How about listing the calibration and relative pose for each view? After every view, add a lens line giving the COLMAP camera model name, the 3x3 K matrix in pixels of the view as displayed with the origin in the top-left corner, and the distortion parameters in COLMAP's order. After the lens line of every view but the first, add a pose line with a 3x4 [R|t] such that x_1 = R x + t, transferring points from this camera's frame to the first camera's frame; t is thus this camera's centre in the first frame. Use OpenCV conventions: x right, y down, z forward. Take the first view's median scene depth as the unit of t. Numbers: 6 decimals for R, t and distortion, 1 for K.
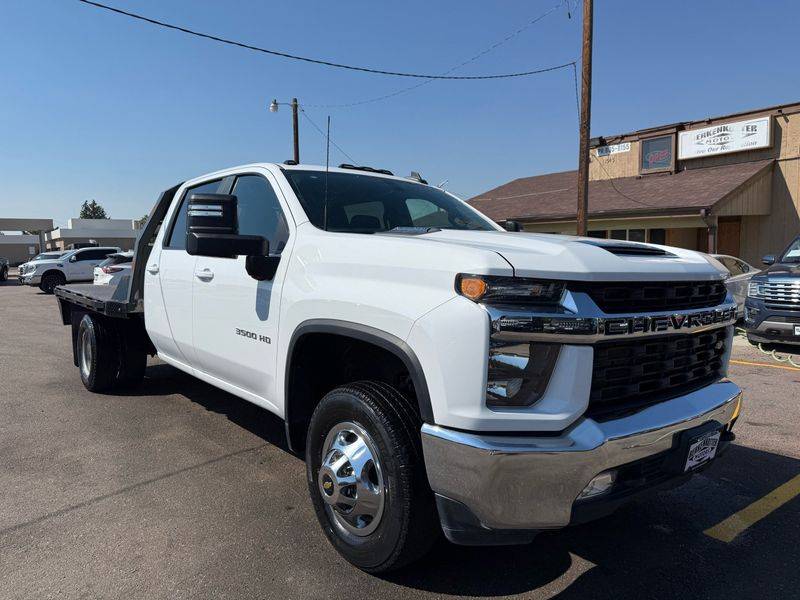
lens RADIAL K [[604.5, 0, 392.9], [0, 604.5, 297.0], [0, 0, 1]] dist [-0.008860, 0.001346]
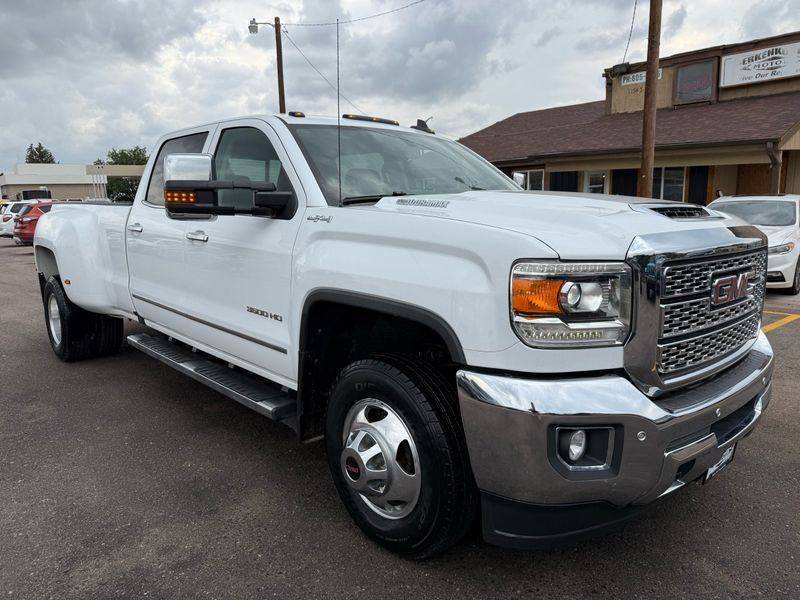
lens RADIAL K [[604.5, 0, 386.2], [0, 604.5, 298.1], [0, 0, 1]] dist [-0.008860, 0.001346]
pose [[0.998522, -0.016864, 0.051665, -0.073004], [0.012030, 0.995641, 0.092485, -0.007180], [-0.052999, -0.091727, 0.994373, 0.119198]]
